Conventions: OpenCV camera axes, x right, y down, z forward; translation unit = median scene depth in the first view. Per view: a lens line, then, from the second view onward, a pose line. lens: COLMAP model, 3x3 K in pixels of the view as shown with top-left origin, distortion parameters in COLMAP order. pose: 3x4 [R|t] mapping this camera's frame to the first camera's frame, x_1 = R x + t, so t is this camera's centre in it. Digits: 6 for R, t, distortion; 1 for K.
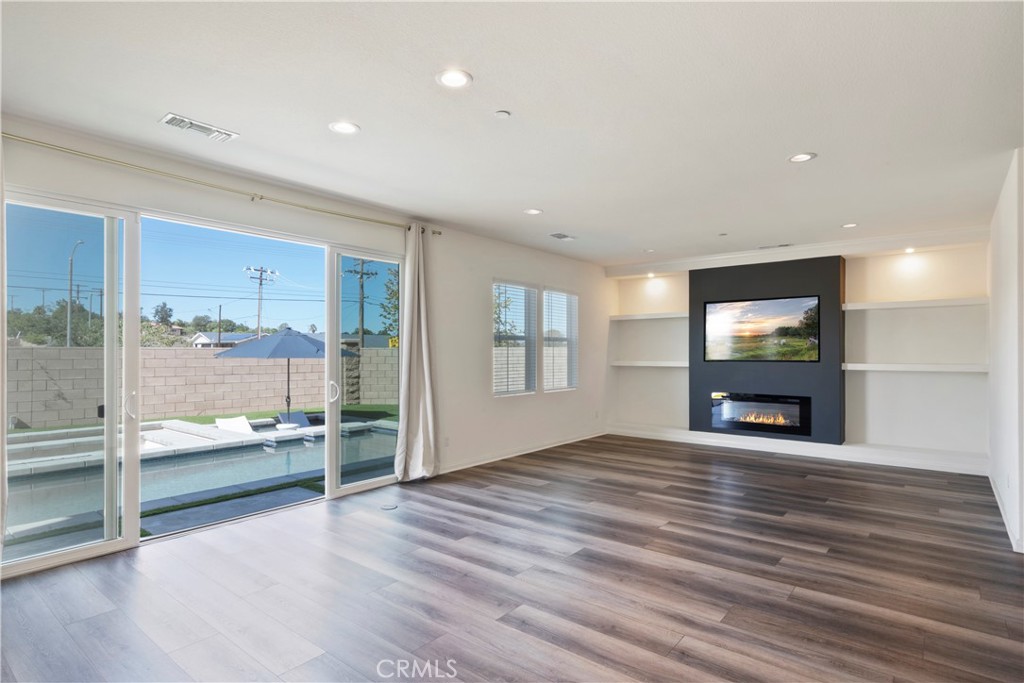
lens RADIAL K [[531.2, 0, 510.4], [0, 531.2, 341.9], [0, 0, 1]] dist [-0.002627, -0.000049]
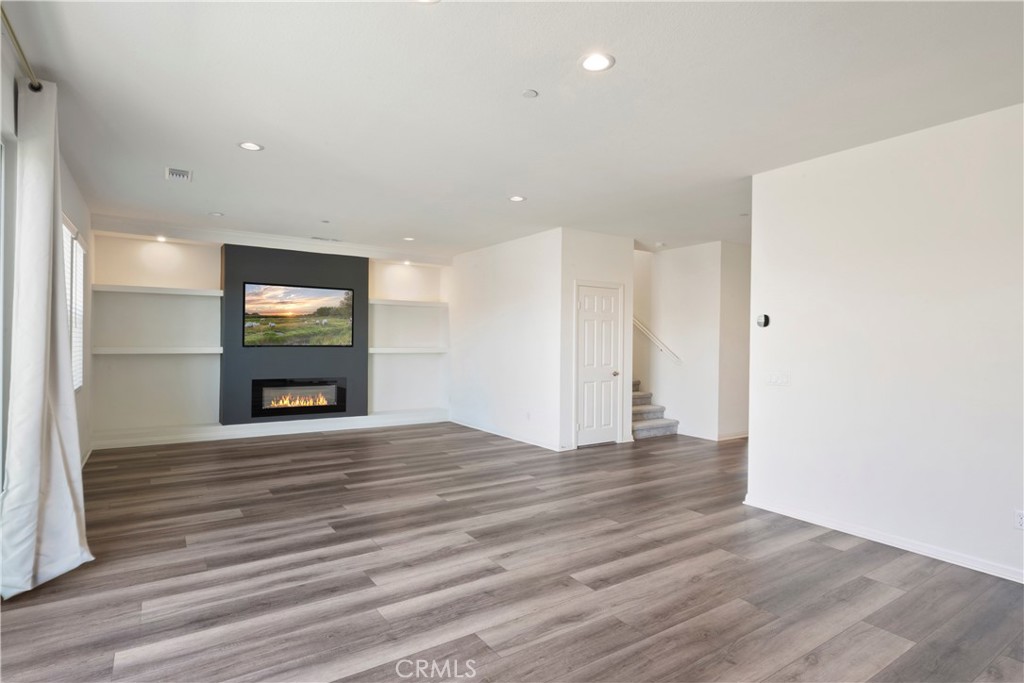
lens RADIAL K [[531.2, 0, 510.6], [0, 531.2, 337.6], [0, 0, 1]] dist [-0.002627, -0.000049]
pose [[0.299183, 0.007789, 0.954164, -0.681754], [-0.028099, 0.999605, 0.000651, 0.012470], [-0.953782, -0.027006, 0.299284, 0.531921]]
